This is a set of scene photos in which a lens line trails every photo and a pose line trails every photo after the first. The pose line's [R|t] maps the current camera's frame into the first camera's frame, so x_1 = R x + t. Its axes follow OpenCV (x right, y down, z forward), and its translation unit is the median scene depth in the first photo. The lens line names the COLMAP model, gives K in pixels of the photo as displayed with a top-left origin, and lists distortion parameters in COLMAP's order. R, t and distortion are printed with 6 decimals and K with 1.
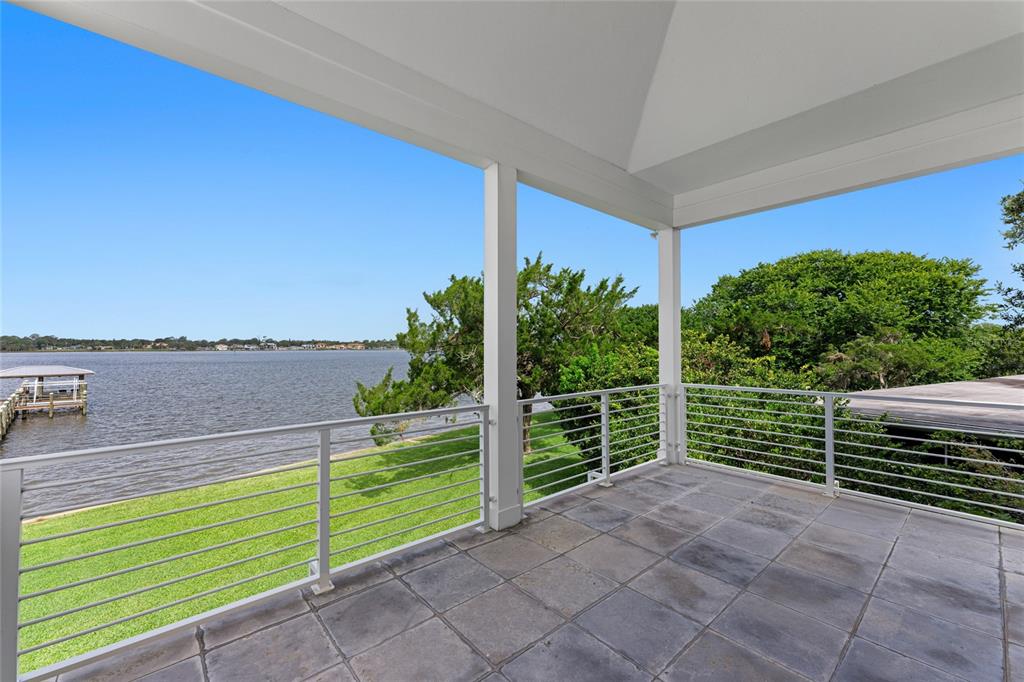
lens RADIAL K [[411.7, 0, 509.1], [0, 411.7, 338.8], [0, 0, 1]] dist [0.002524, 0.000530]
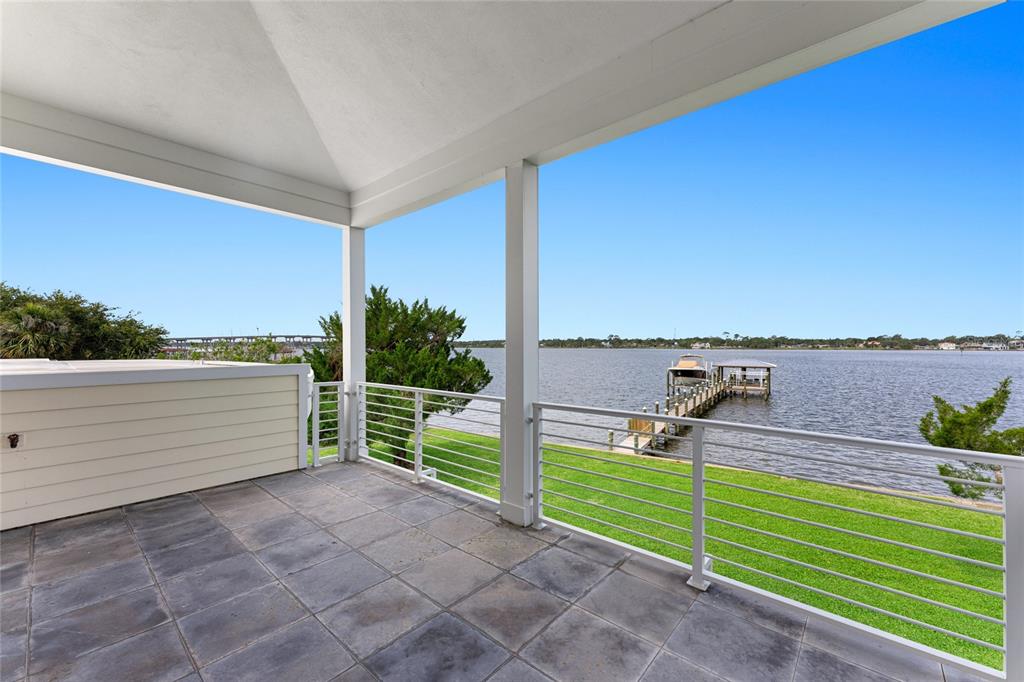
lens RADIAL K [[411.7, 0, 513.8], [0, 411.7, 344.1], [0, 0, 1]] dist [0.002524, 0.000530]
pose [[0.142964, -0.001648, -0.989727, 0.226085], [0.017579, 0.999845, 0.000875, 0.003736], [0.989572, -0.017523, 0.142970, 0.195241]]
